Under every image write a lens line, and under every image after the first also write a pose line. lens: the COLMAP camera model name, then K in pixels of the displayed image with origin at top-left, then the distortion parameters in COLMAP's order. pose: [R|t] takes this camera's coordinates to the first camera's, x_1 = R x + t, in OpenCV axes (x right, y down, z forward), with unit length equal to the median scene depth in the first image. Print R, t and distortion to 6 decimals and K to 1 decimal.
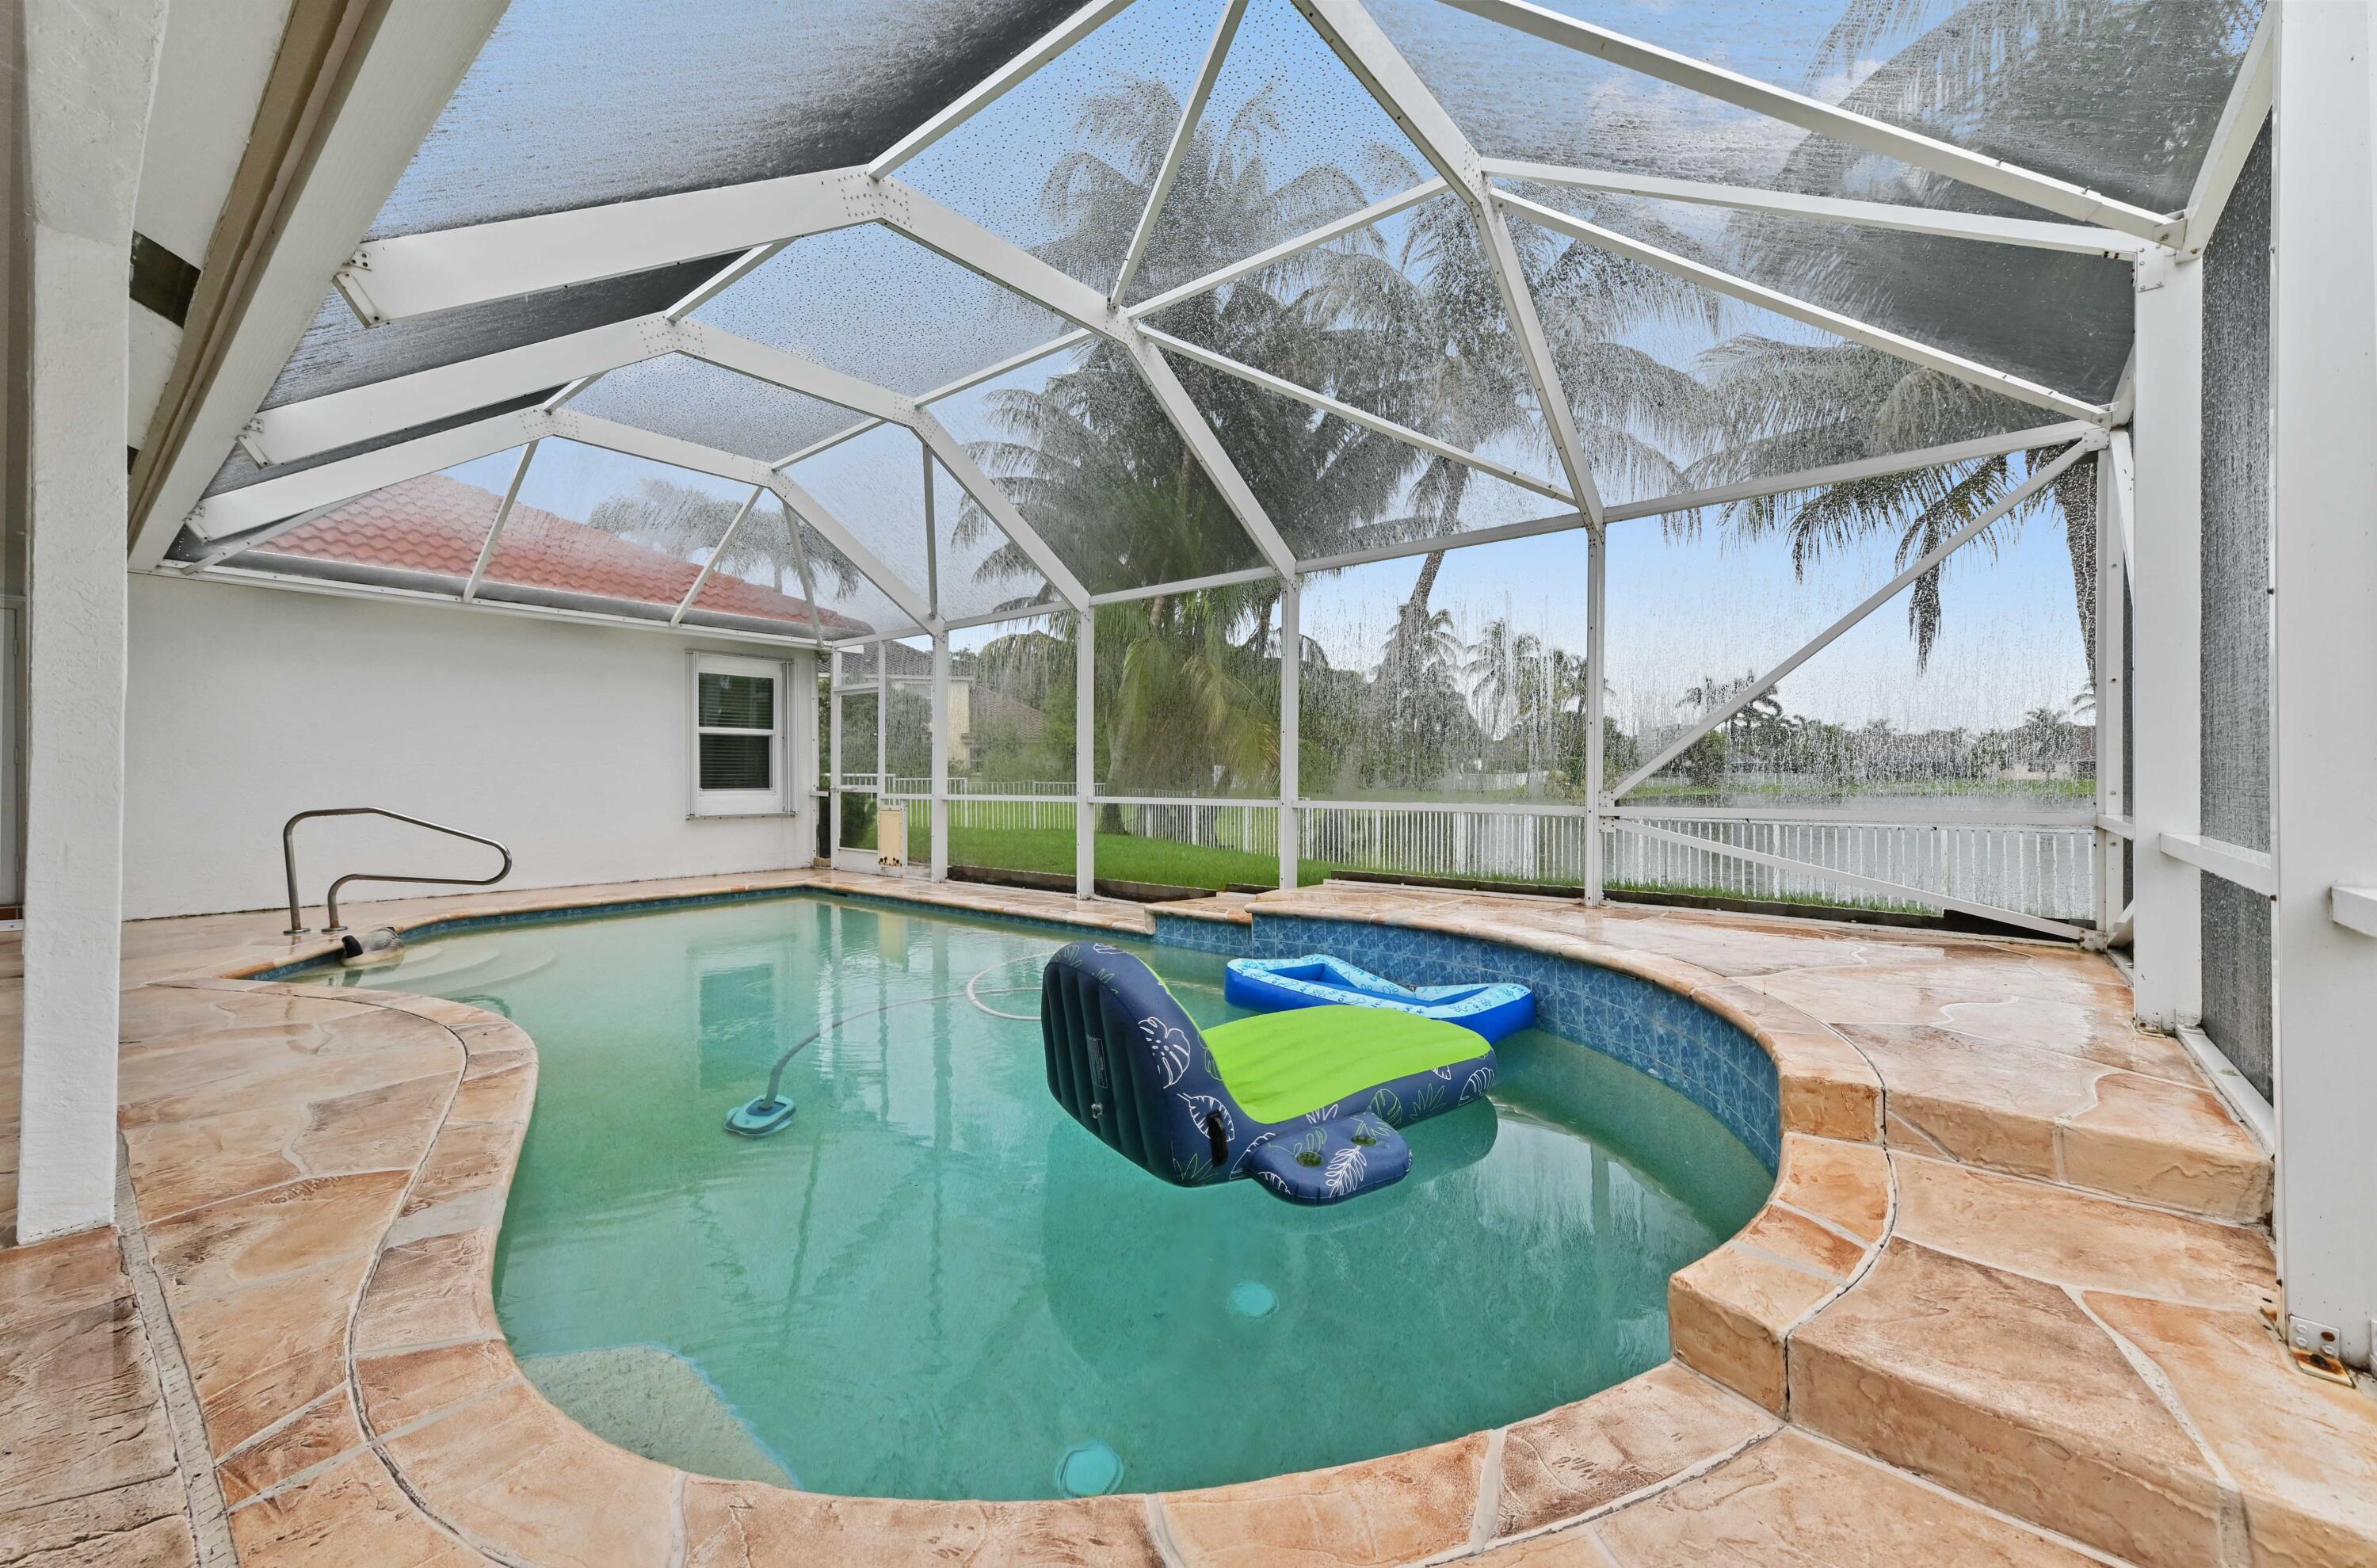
lens RADIAL K [[956.4, 0, 1197.7], [0, 956.4, 774.1], [0, 0, 1]] dist [0.005665, 0.000313]
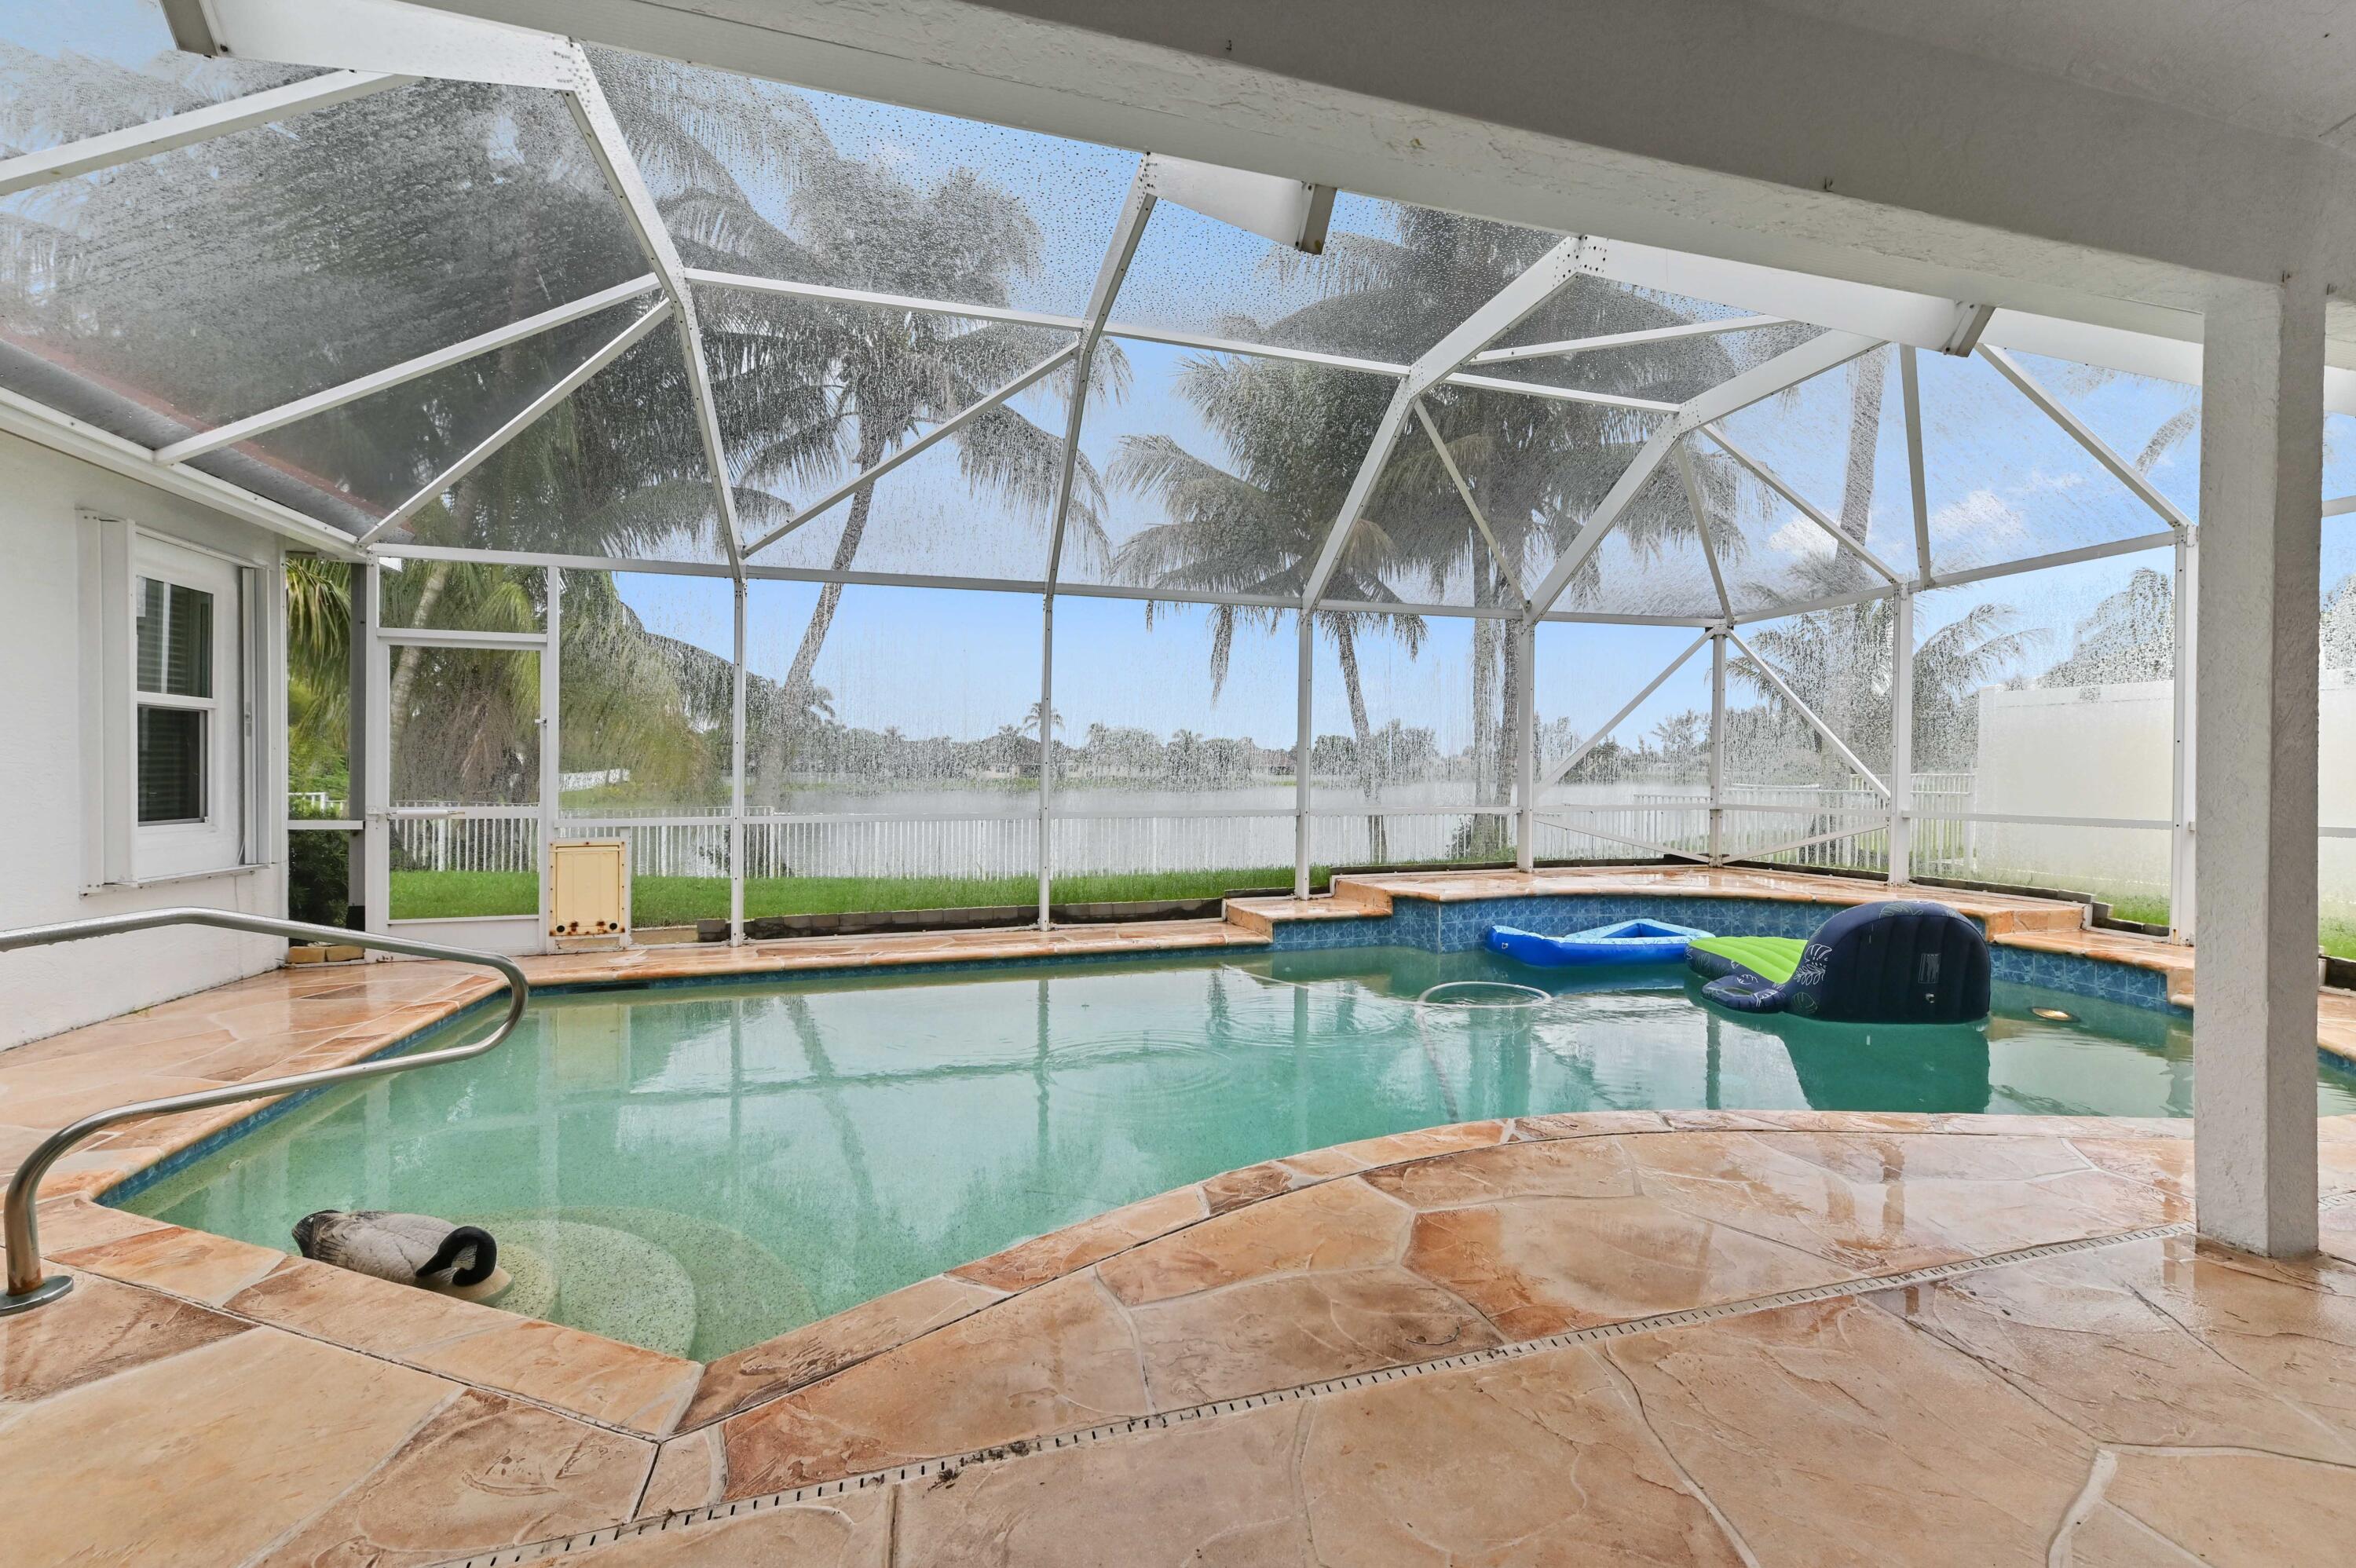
lens RADIAL K [[947.8, 0, 1196.4], [0, 947.8, 783.5], [0, 0, 1]] dist [0.005665, 0.000313]
pose [[0.555331, -0.008272, 0.831588, -0.713011], [-0.002006, 0.999934, 0.011286, -0.011426], [-0.831627, -0.007936, 0.555278, 0.383830]]
